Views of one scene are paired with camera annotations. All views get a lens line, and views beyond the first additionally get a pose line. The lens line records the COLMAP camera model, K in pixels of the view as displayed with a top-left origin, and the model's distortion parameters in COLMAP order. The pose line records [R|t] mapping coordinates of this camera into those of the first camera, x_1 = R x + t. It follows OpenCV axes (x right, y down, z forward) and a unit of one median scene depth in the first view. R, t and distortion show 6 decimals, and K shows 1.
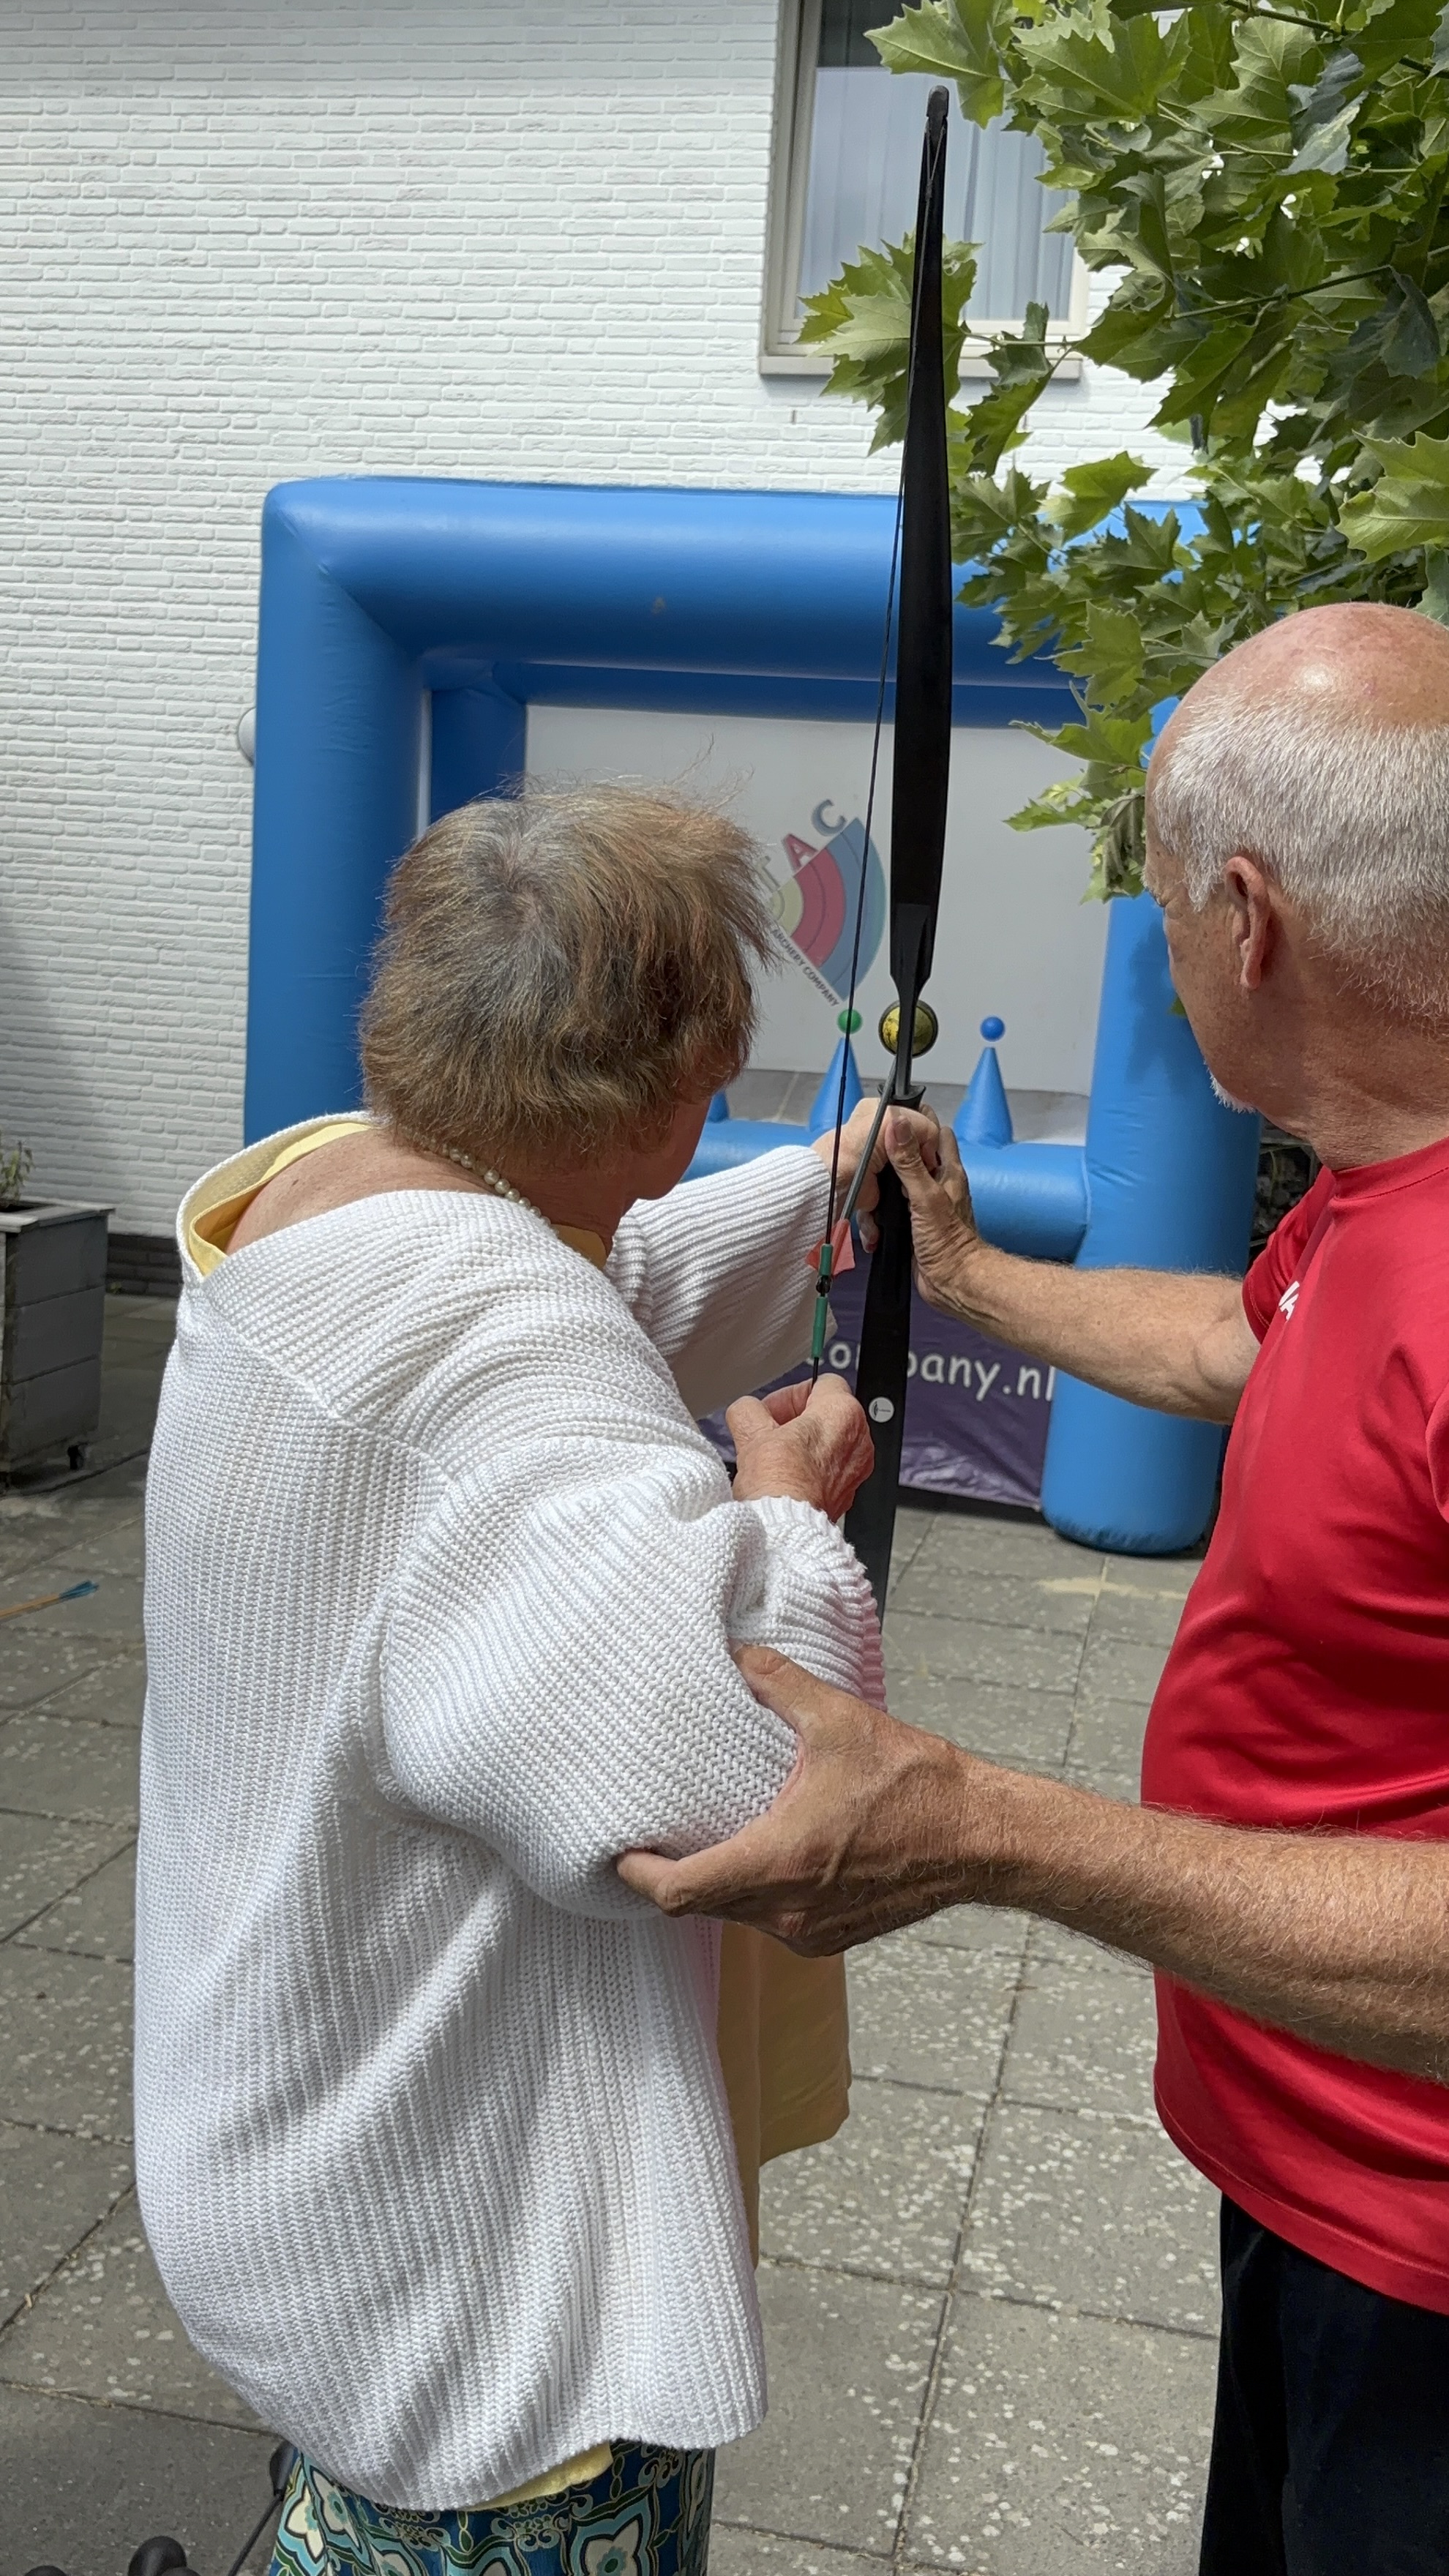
lens RADIAL K [[2252.8, 0, 735.5], [0, 2252.8, 1285.5], [0, 0, 1]] dist [-0.005555, -0.004850]
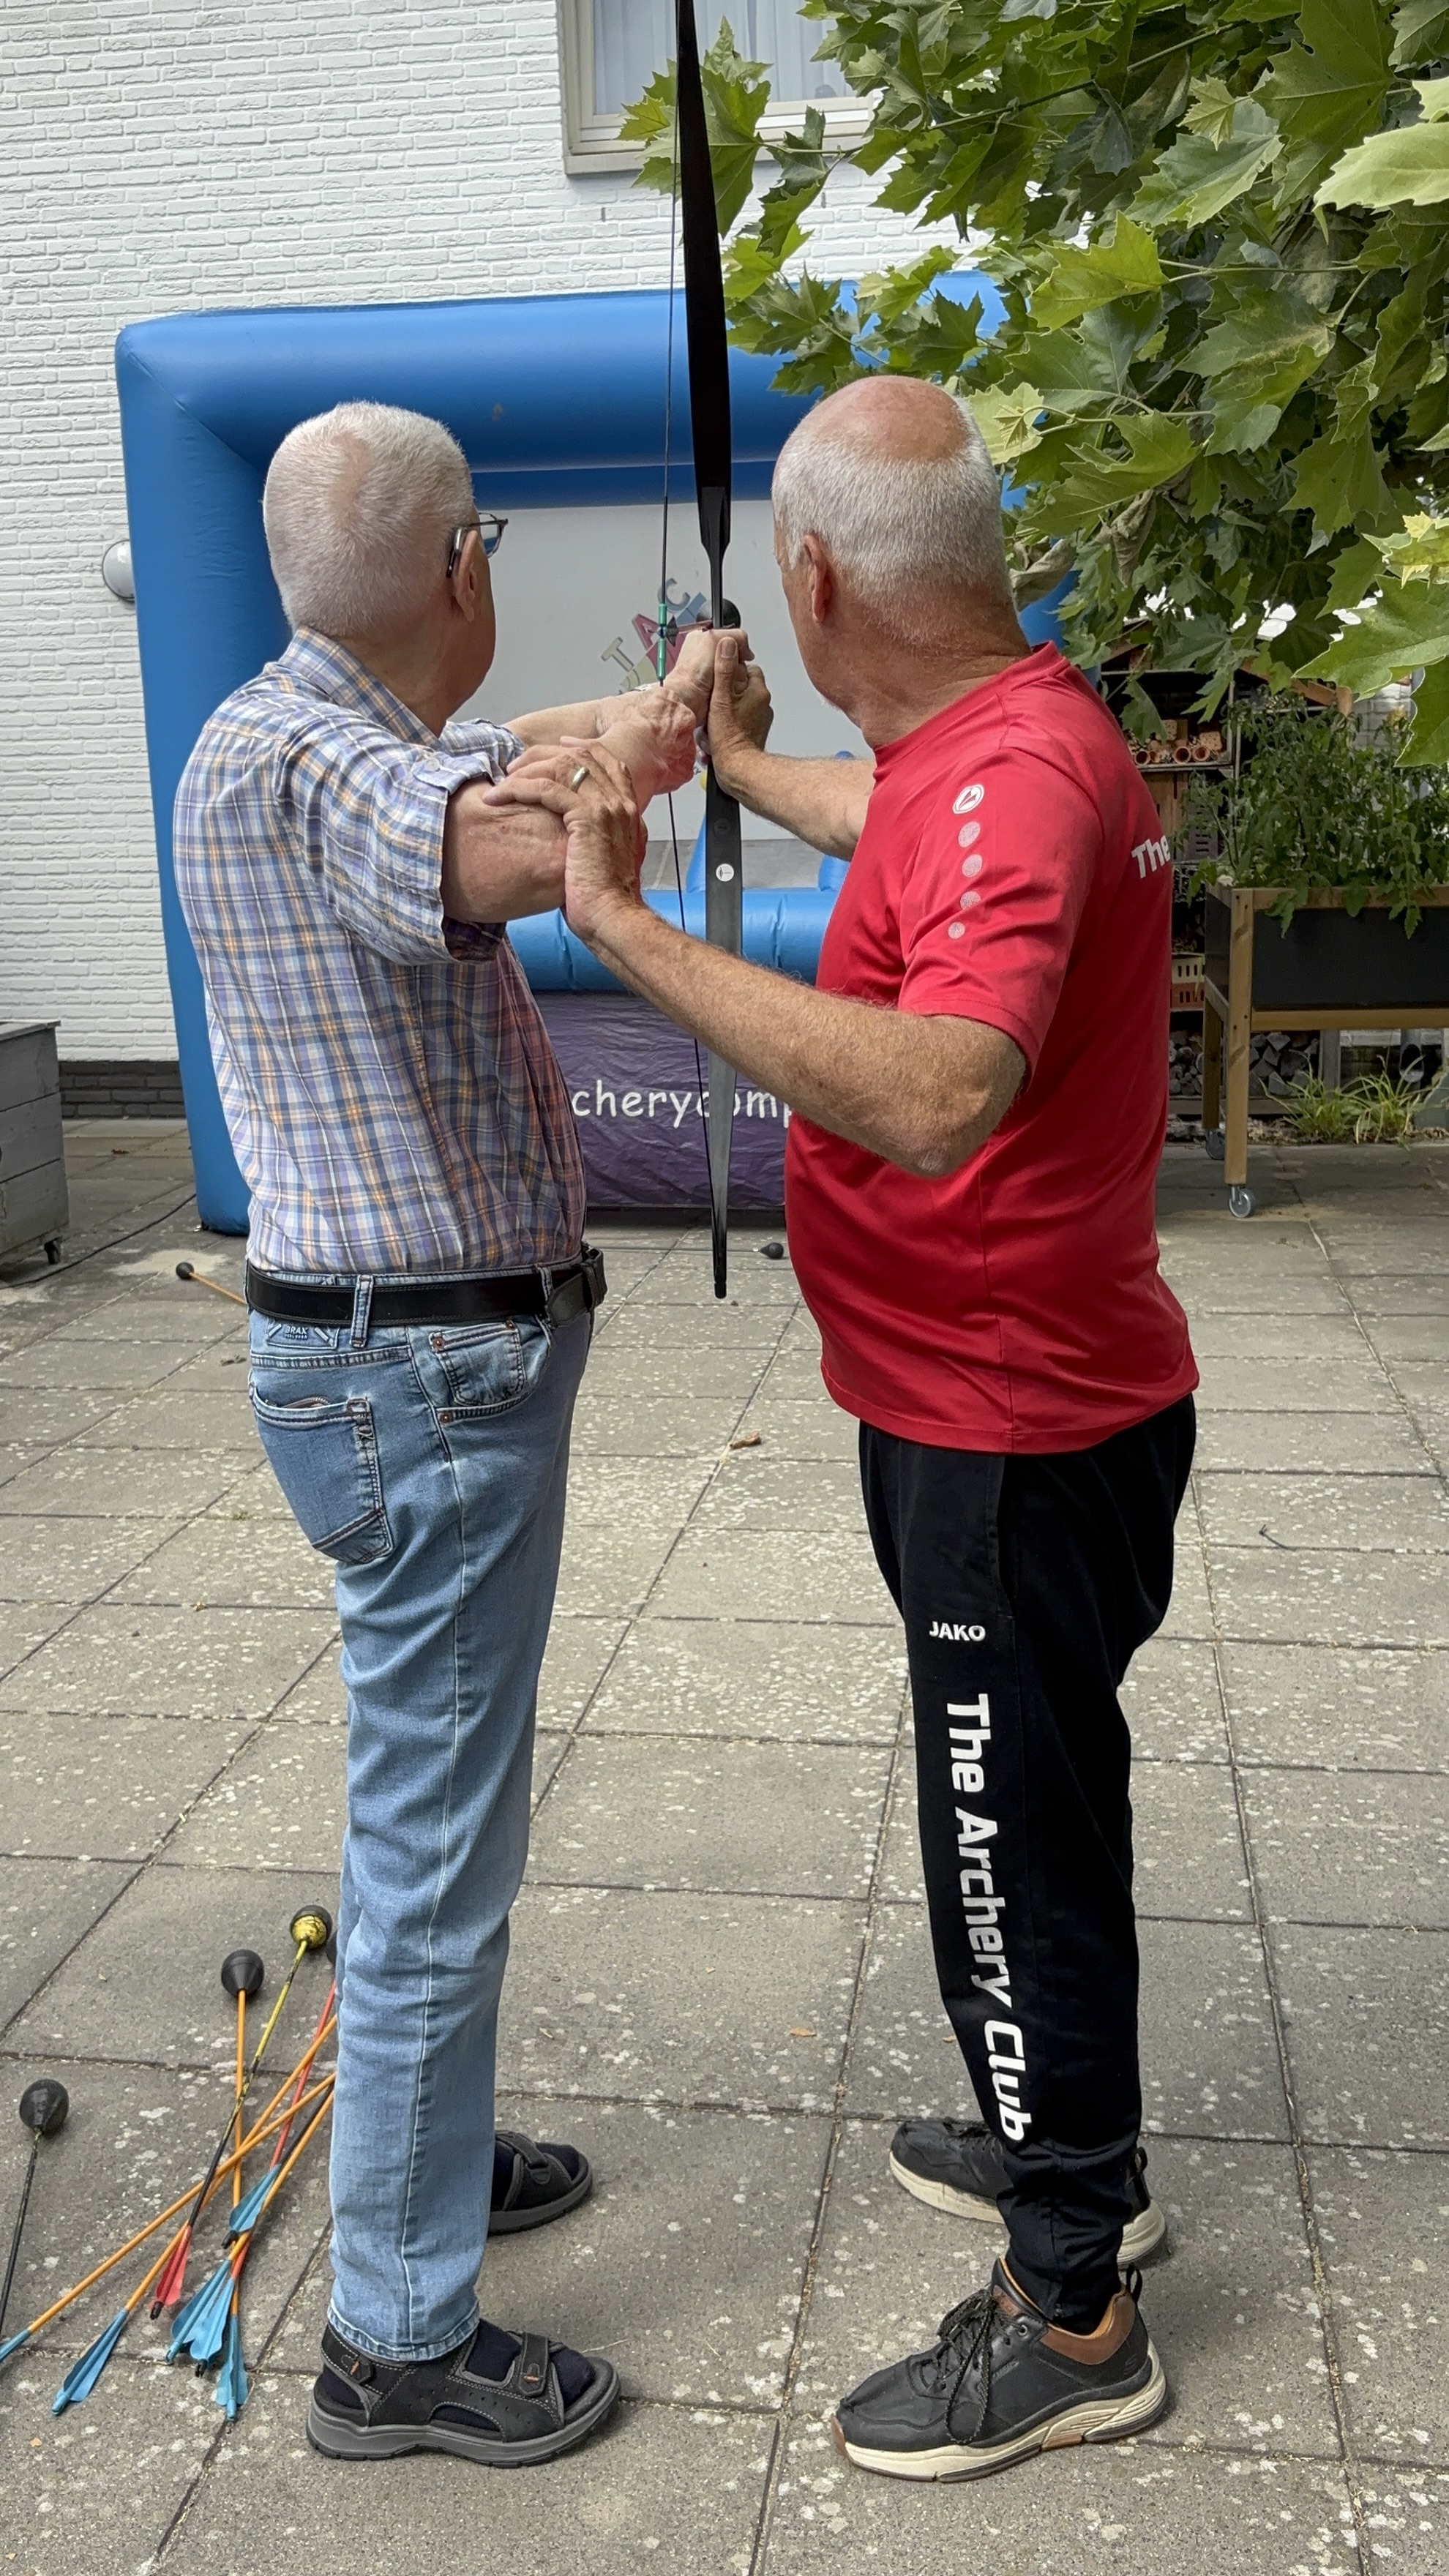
lens RADIAL K [[2227.1, 0, 712.3], [0, 2227.1, 1277.4], [0, 0, 1]] dist [-0.009794, 0.029333]
pose [[0.994307, -0.101446, 0.032594, -0.010028], [0.098295, 0.991352, 0.086943, 0.026953], [-0.041132, -0.083244, 0.995680, -0.101790]]
